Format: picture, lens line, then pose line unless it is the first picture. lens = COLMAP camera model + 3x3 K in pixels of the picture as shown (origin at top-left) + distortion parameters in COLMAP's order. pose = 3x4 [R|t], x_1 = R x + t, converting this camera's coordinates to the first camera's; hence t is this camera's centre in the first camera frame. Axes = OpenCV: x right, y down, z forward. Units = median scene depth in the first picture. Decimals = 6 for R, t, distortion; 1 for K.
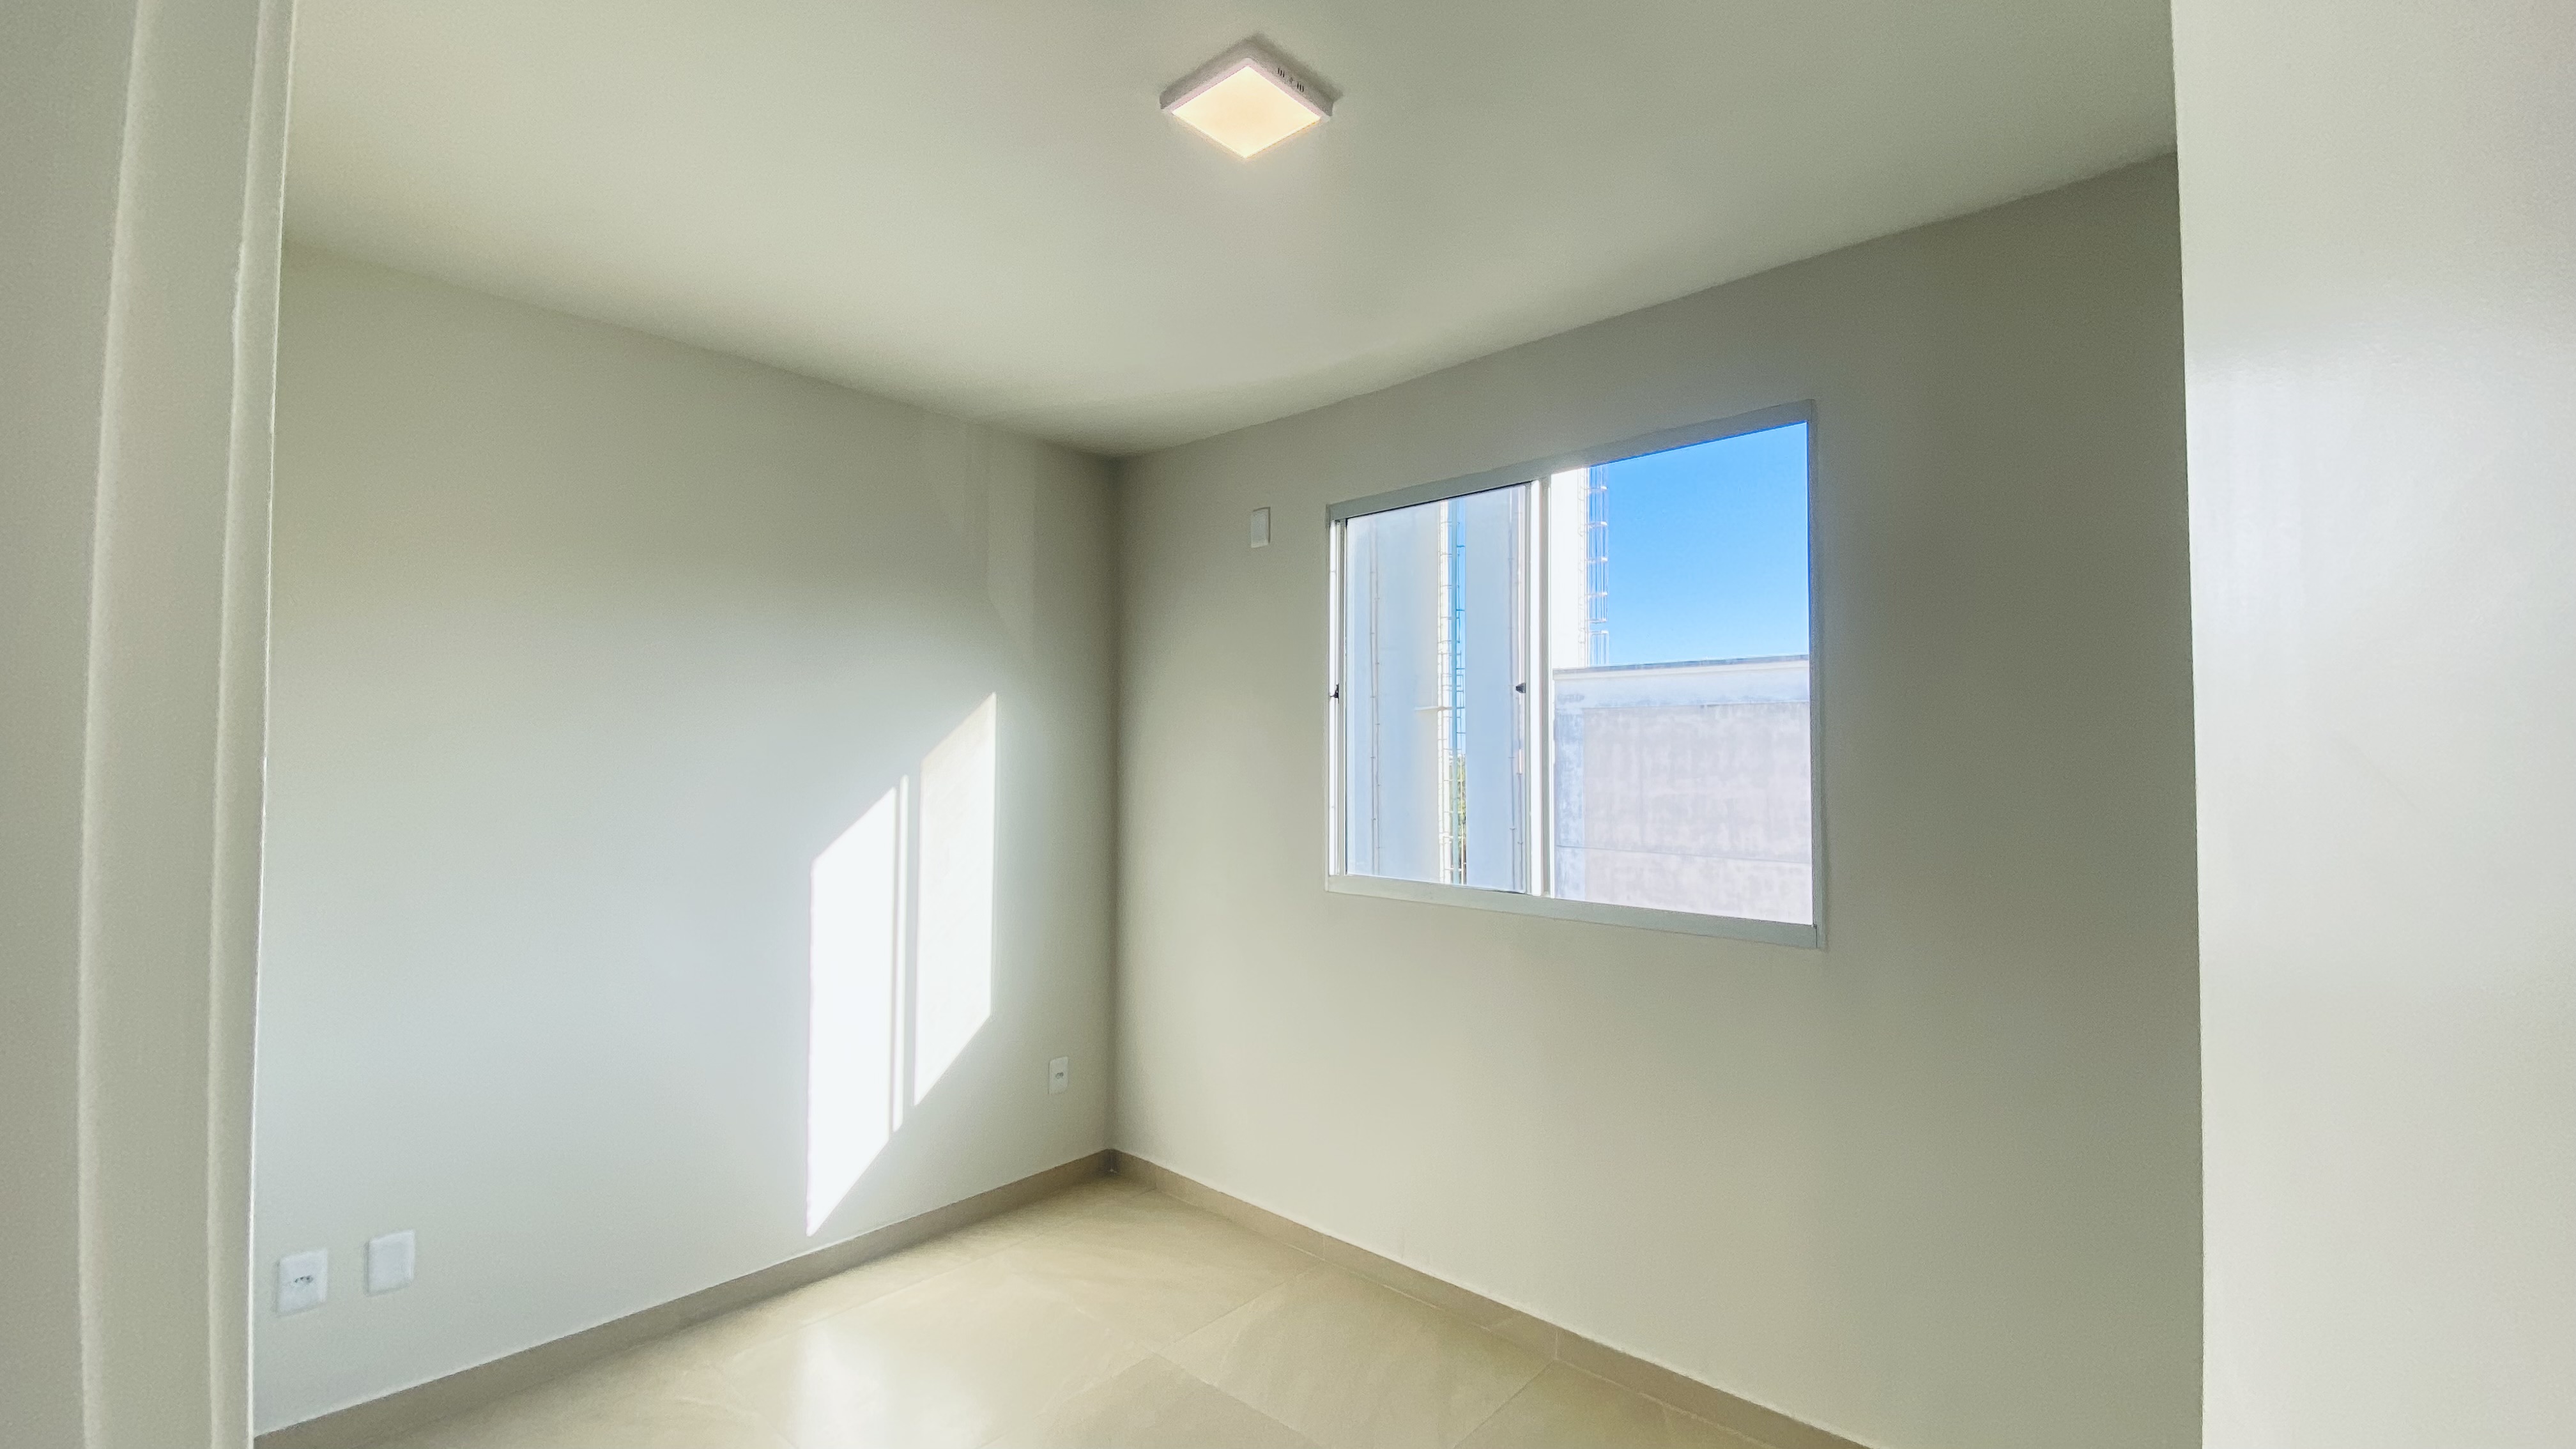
lens RADIAL K [[1023.2, 0, 1280.8], [0, 1023.2, 728.7], [0, 0, 1]] dist [-0.011475, -0.006864]
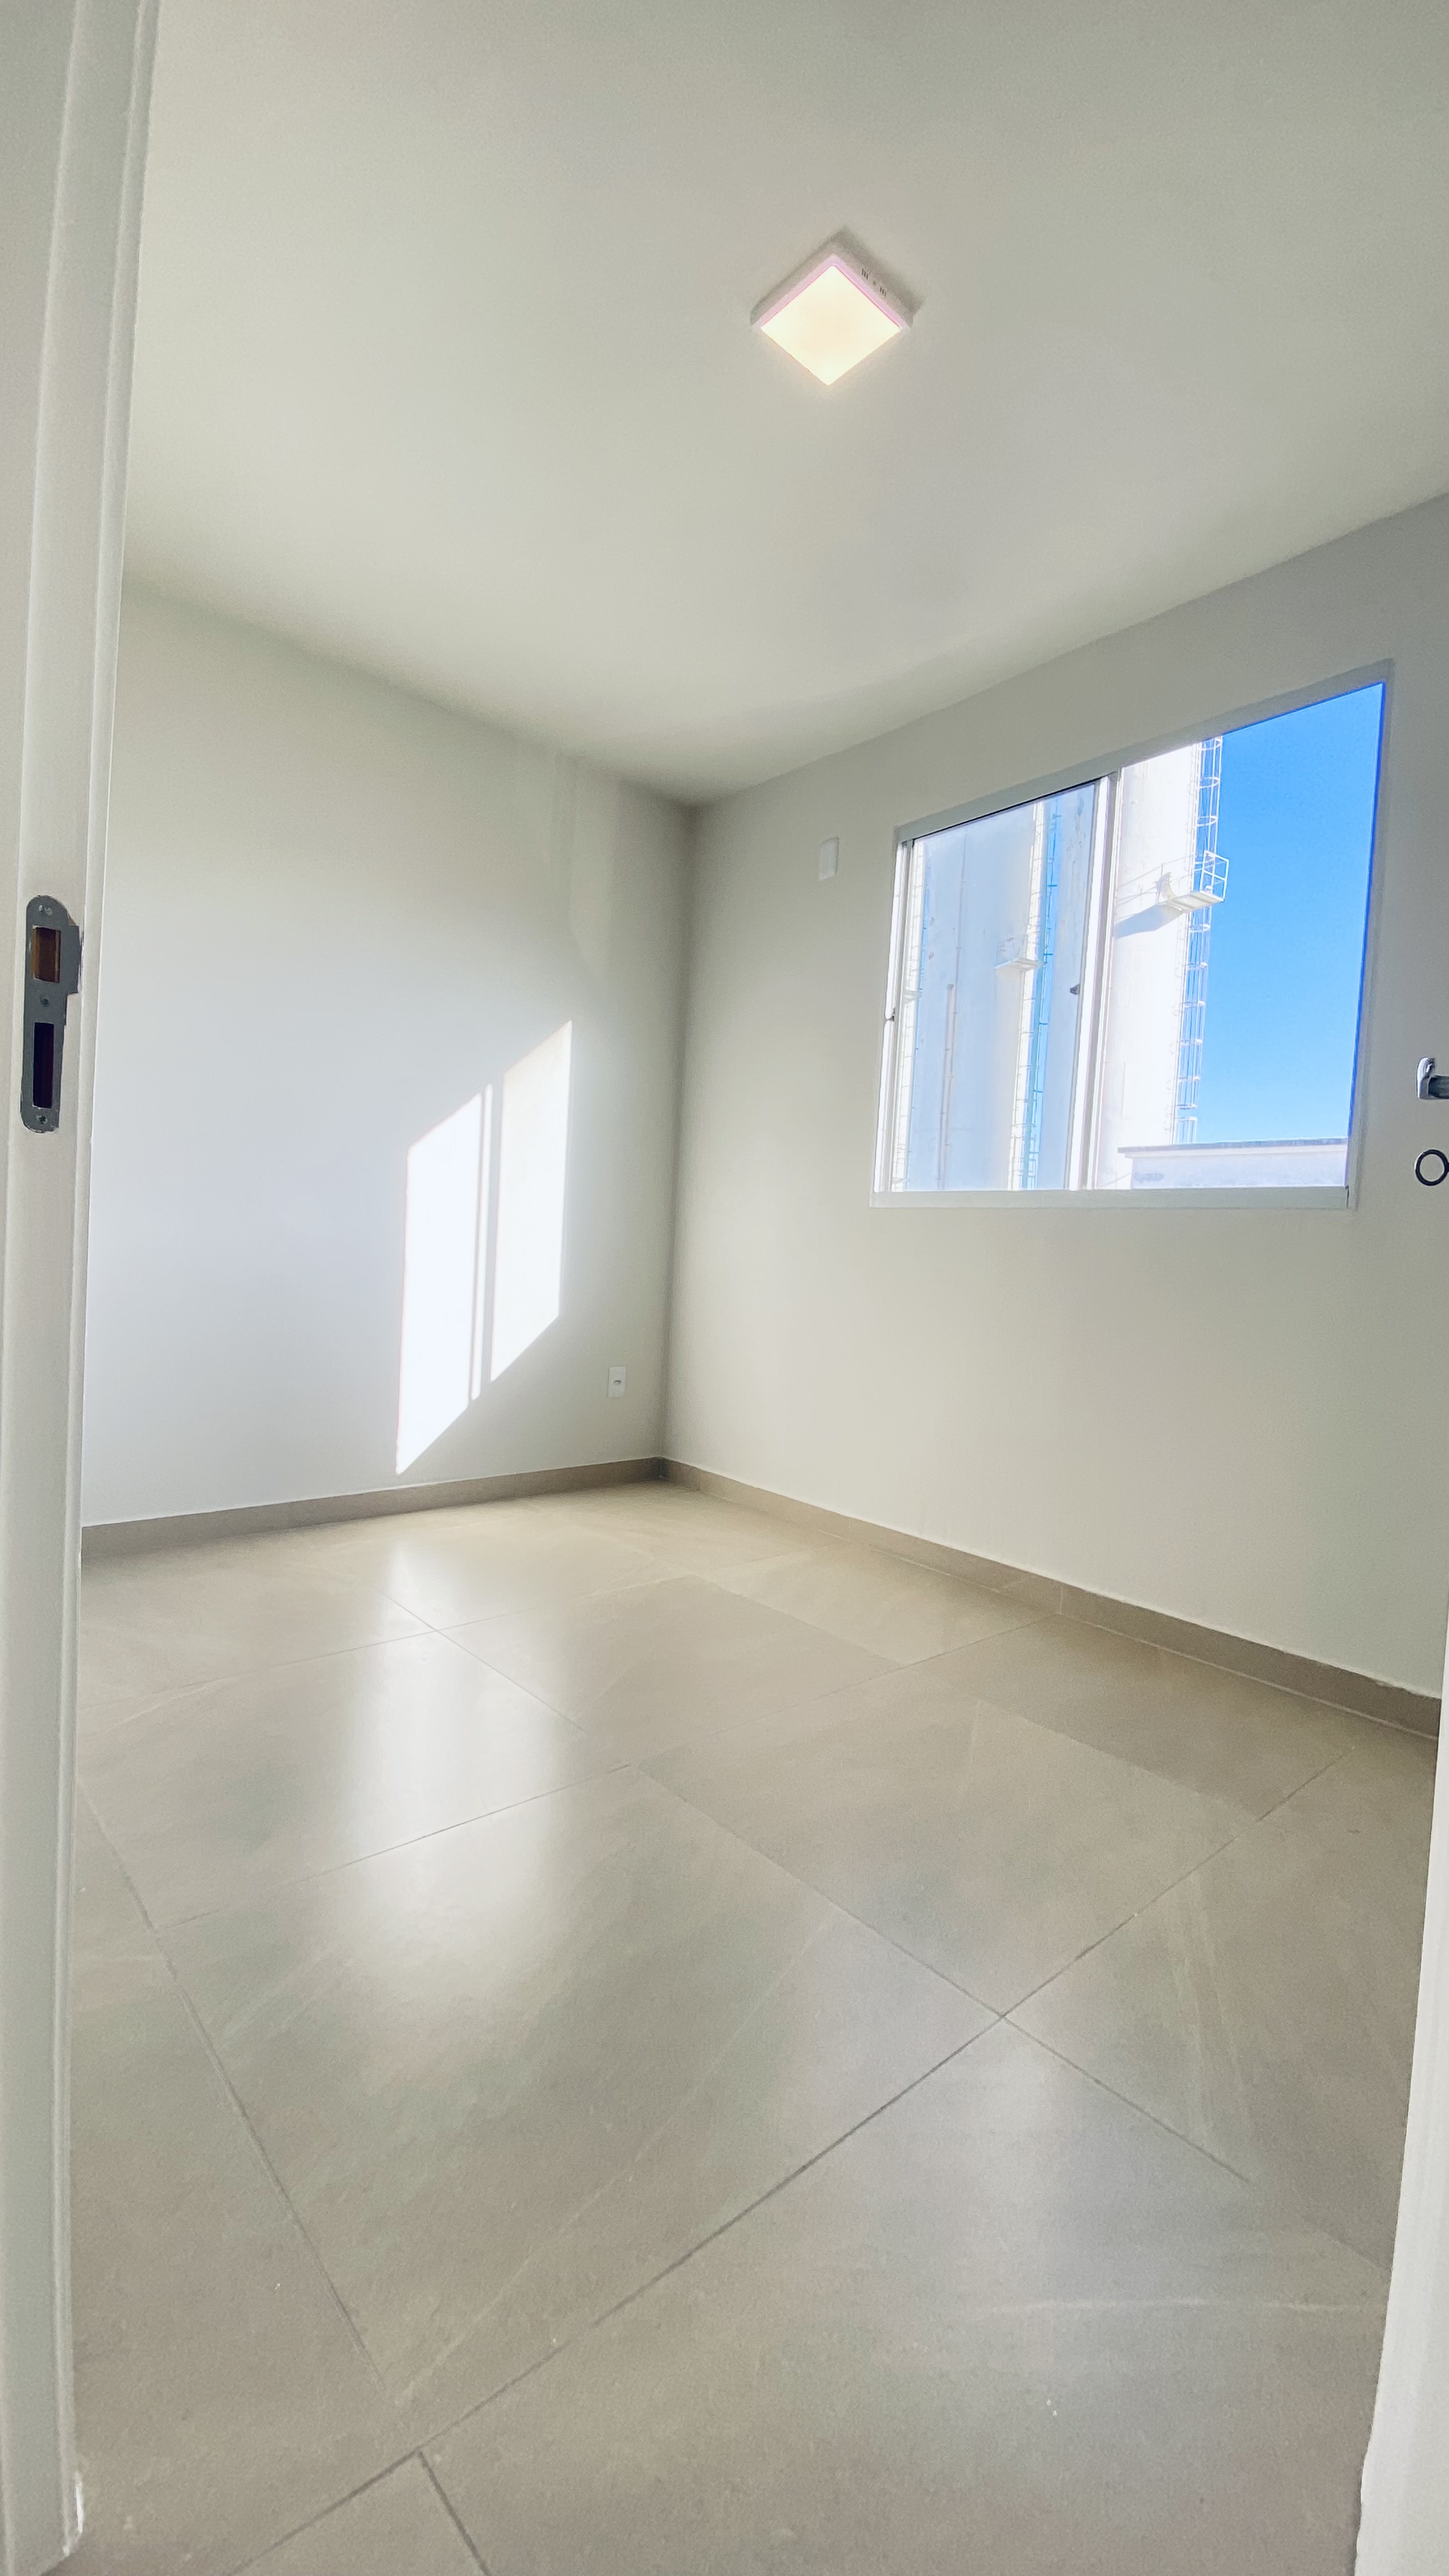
lens RADIAL K [[1023.2, 0, 709.4], [0, 1023.2, 1303.7], [0, 0, 1]] dist [-0.011475, -0.006864]
pose [[0.990593, 0.056270, -0.124733, 0.015809], [-0.045278, 0.994978, 0.089273, 0.174299], [0.129130, -0.082786, 0.988166, -0.073792]]
